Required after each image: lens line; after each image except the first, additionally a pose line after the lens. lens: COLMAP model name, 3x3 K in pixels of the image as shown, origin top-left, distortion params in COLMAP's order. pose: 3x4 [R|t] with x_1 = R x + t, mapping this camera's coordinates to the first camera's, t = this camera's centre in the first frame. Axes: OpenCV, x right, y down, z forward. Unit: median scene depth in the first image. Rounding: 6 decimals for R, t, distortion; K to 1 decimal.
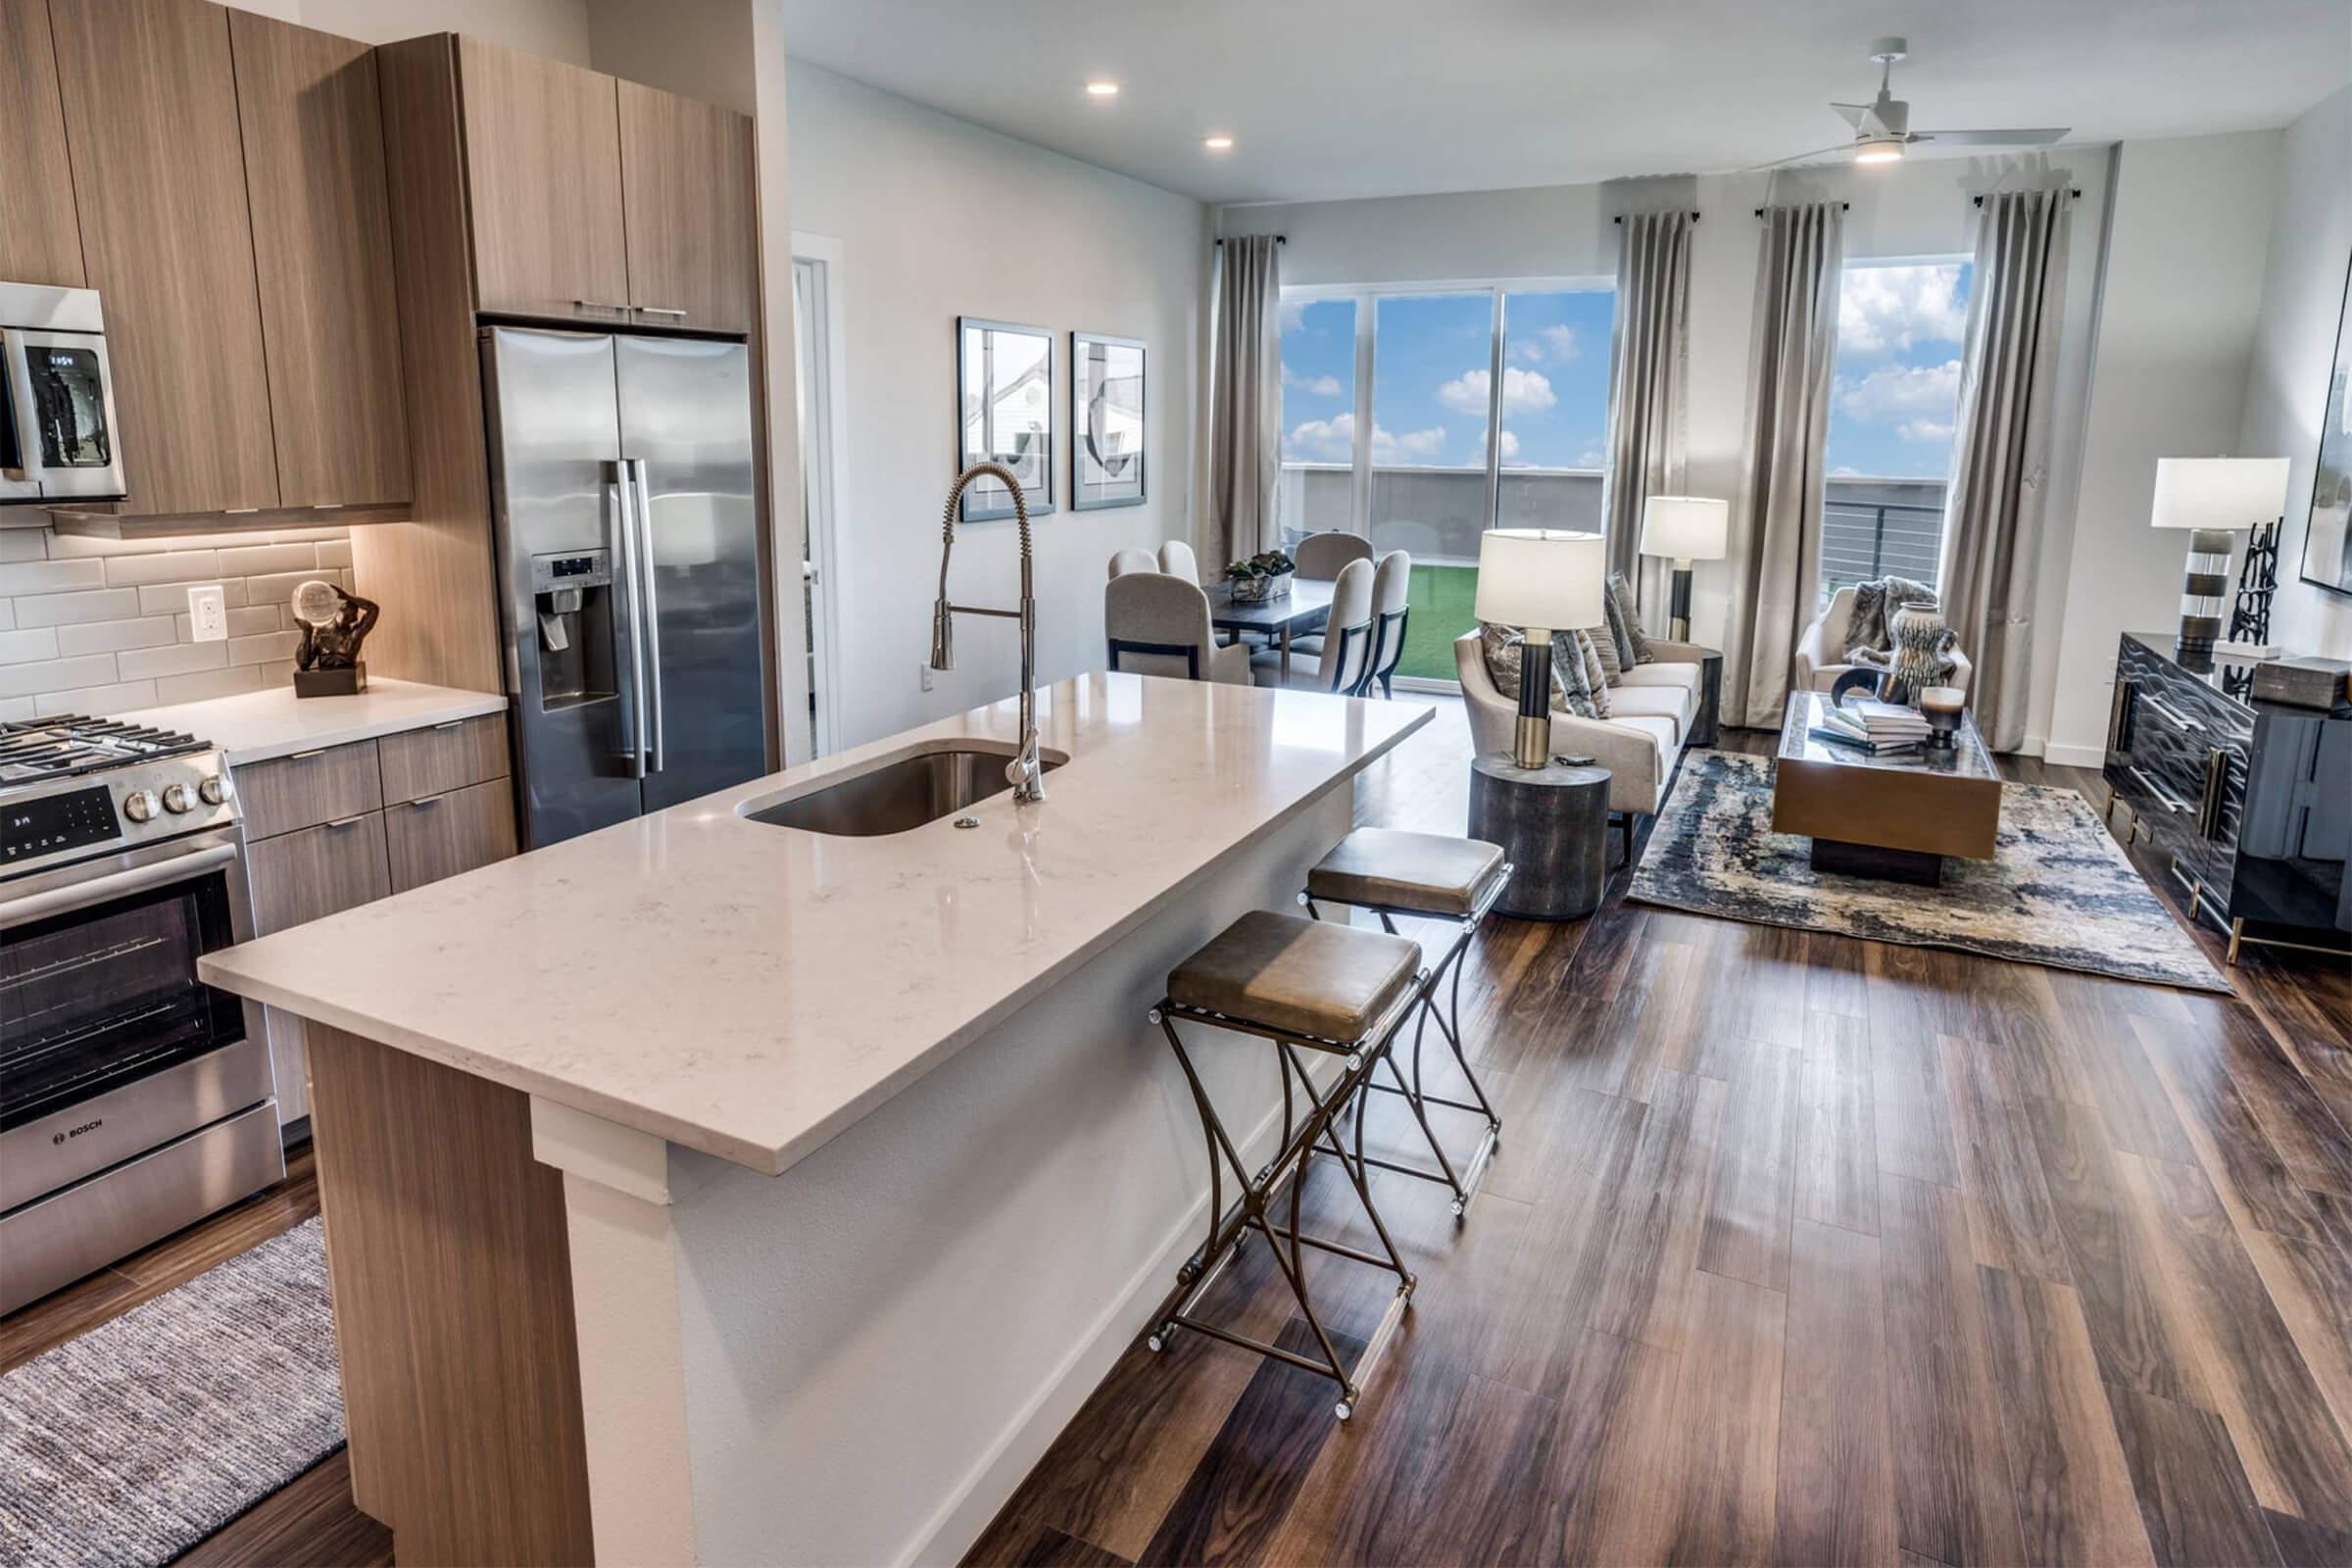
lens RADIAL K [[1299.0, 0, 1183.8], [0, 1299.0, 638.9], [0, 0, 1]] dist [-0.025620, 0.026517]
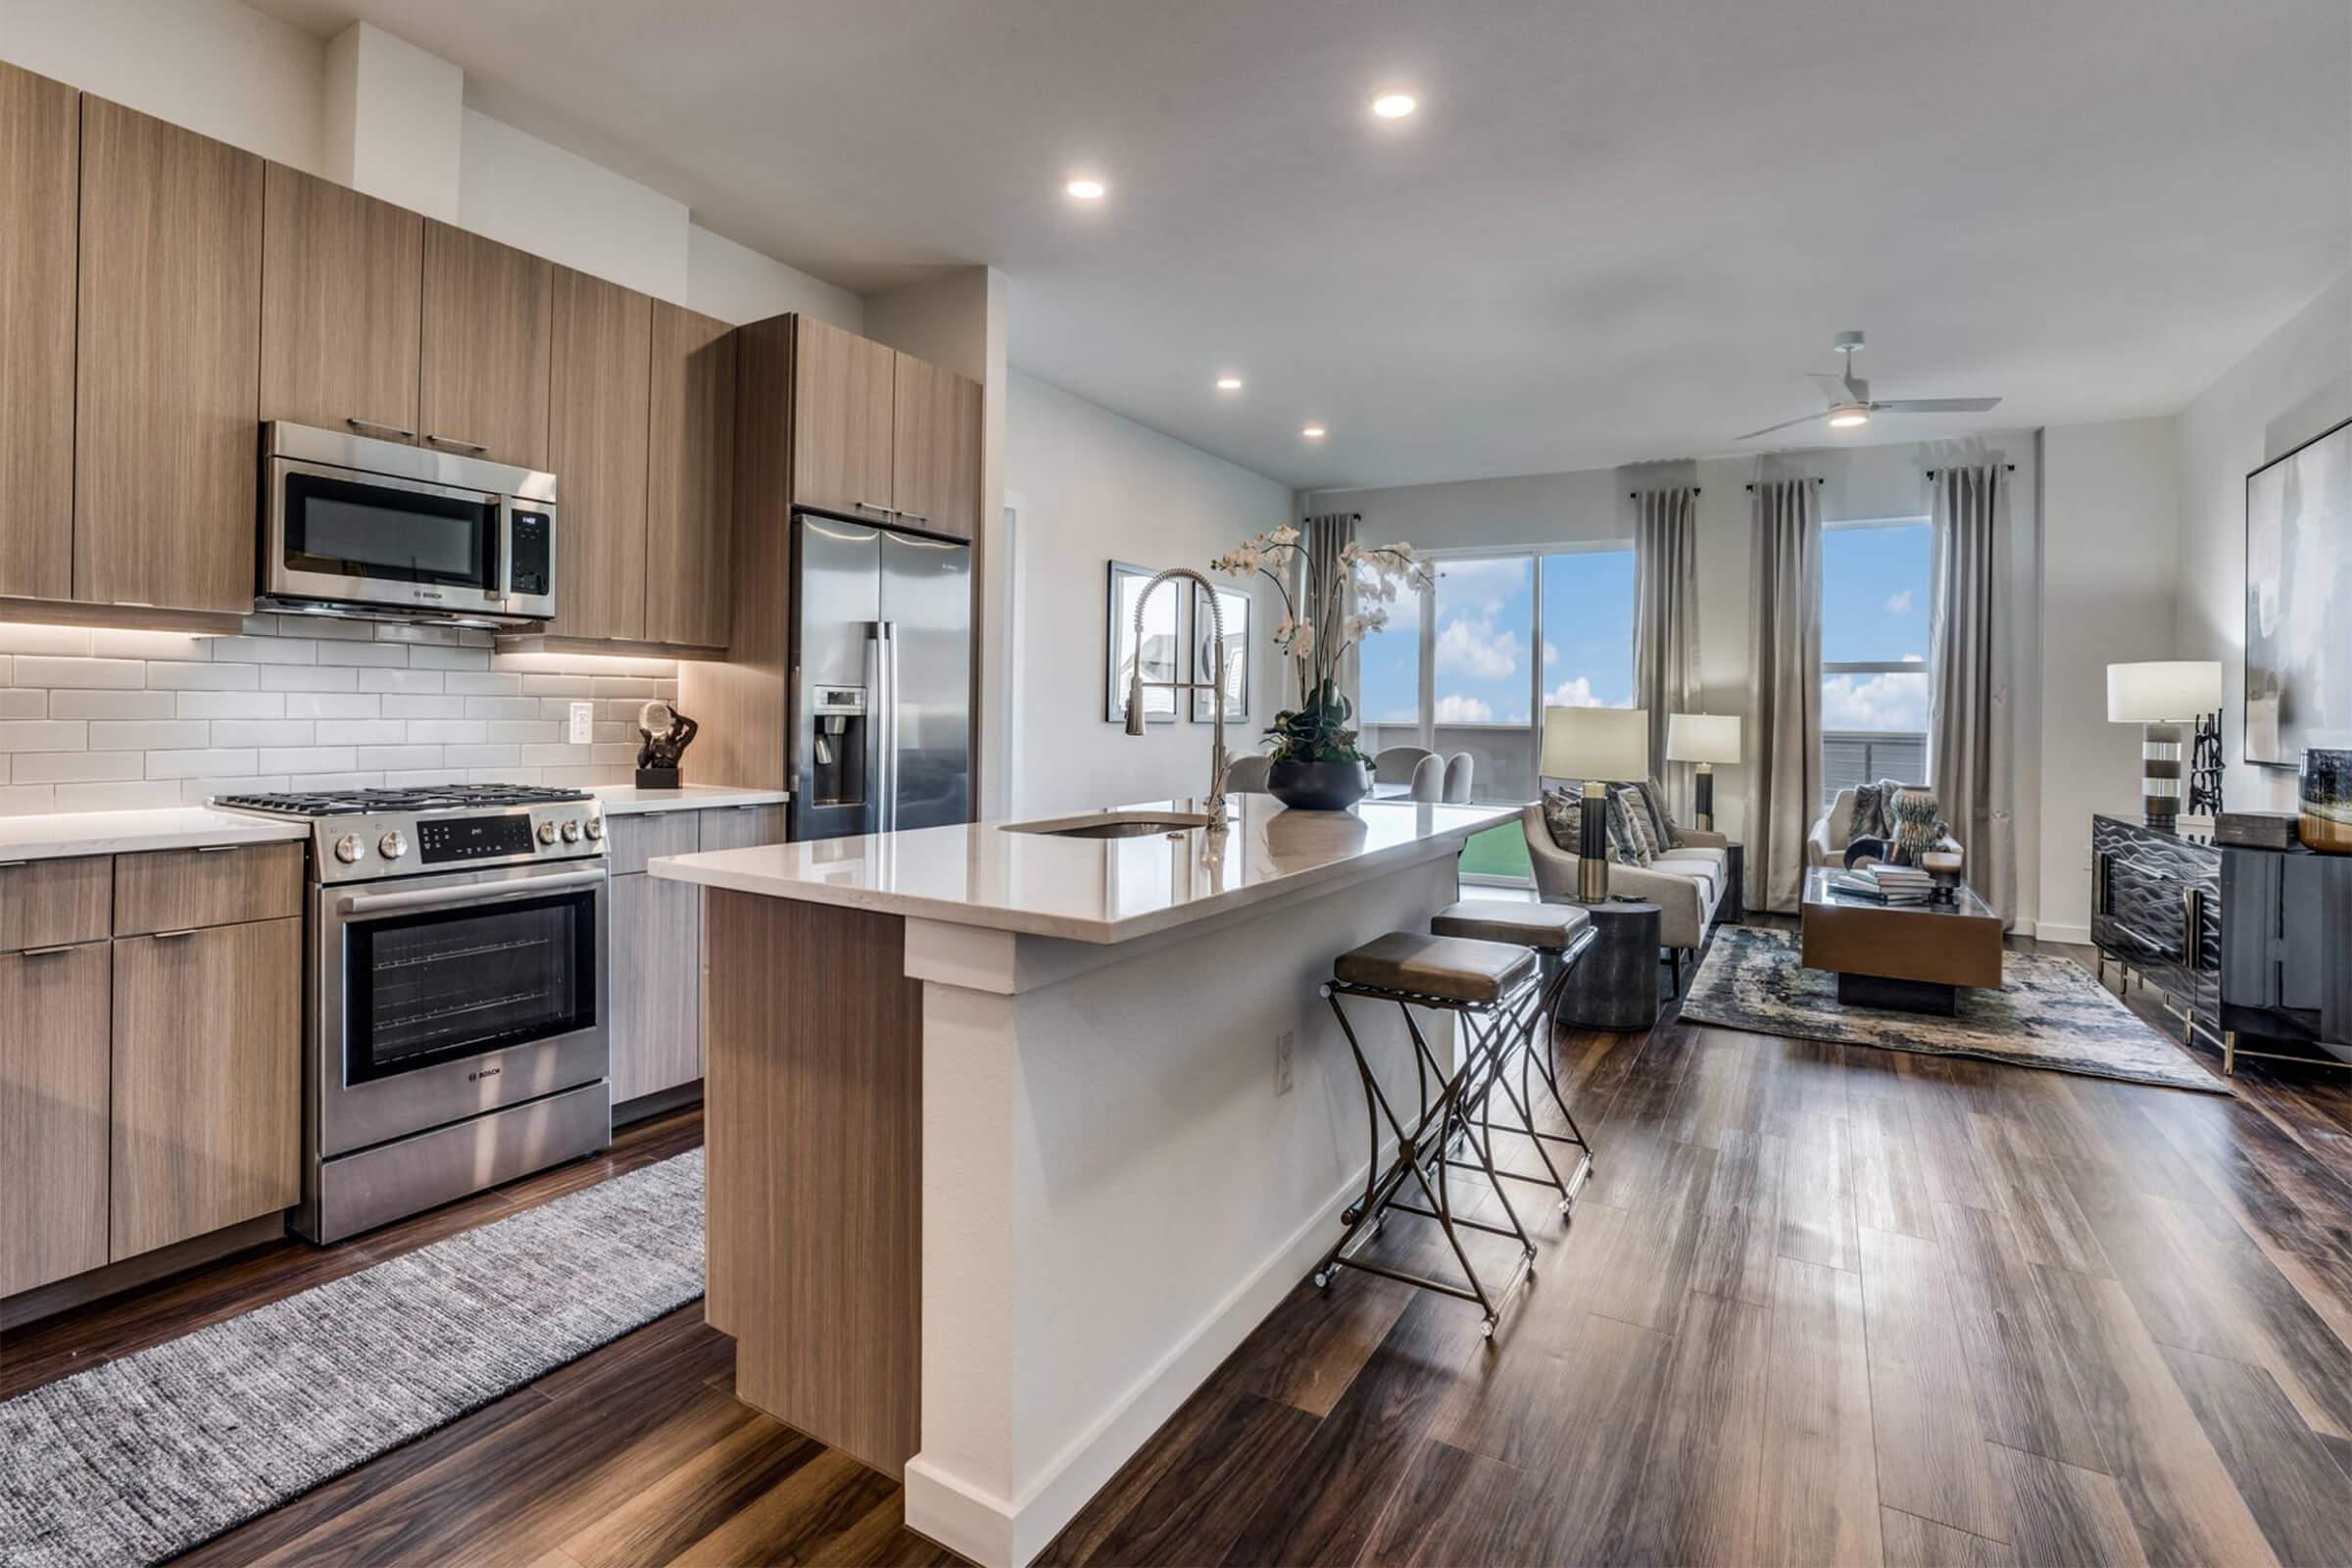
lens RADIAL K [[1100.2, 0, 1174.3], [0, 1100.2, 706.7], [0, 0, 1]] dist [-0.043478, 0.020951]
pose [[0.997416, 0.007557, -0.071450, -0.047284], [-0.019446, 0.985732, -0.167198, 0.102169], [0.069167, 0.168155, 0.983331, -0.046743]]
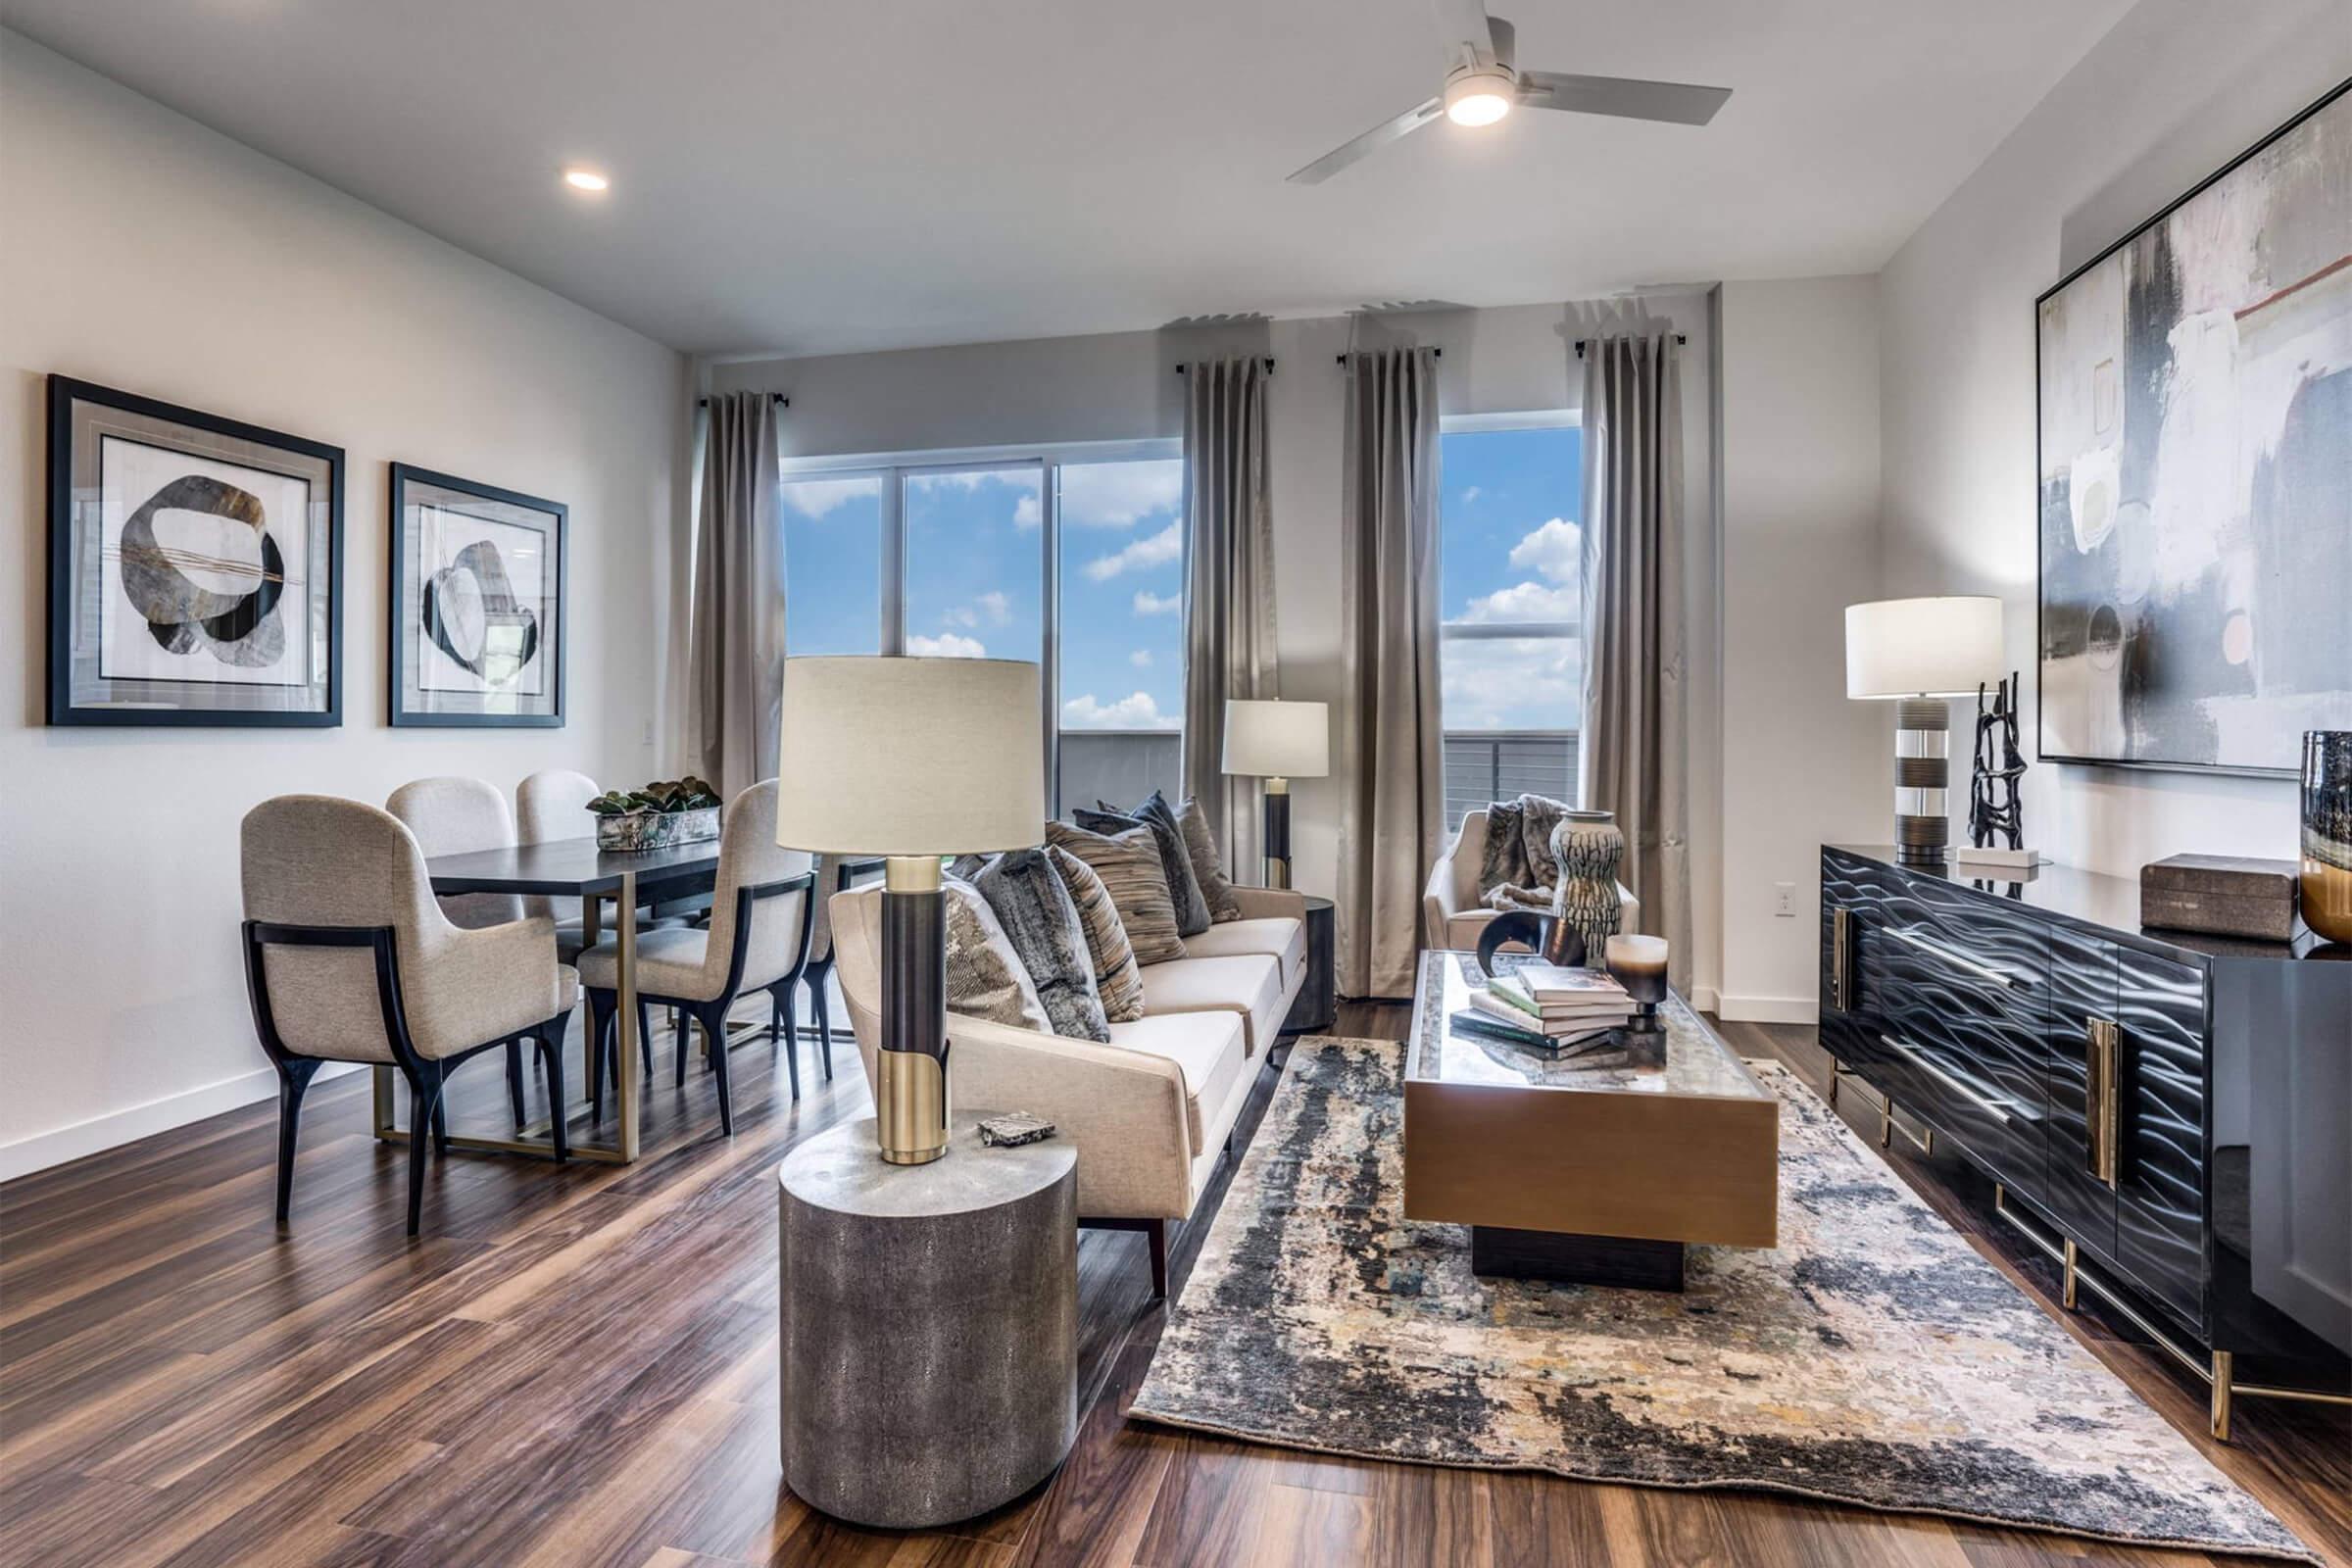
lens RADIAL K [[1149.0, 0, 1190.4], [0, 1149.0, 734.3], [0, 0, 1]] dist [-0.037253, 0.000180]
pose [[0.969783, -0.010297, 0.243751, 0.279160], [0.047357, 0.988050, -0.146676, 0.013821], [-0.239328, 0.153787, 0.958682, 0.585783]]
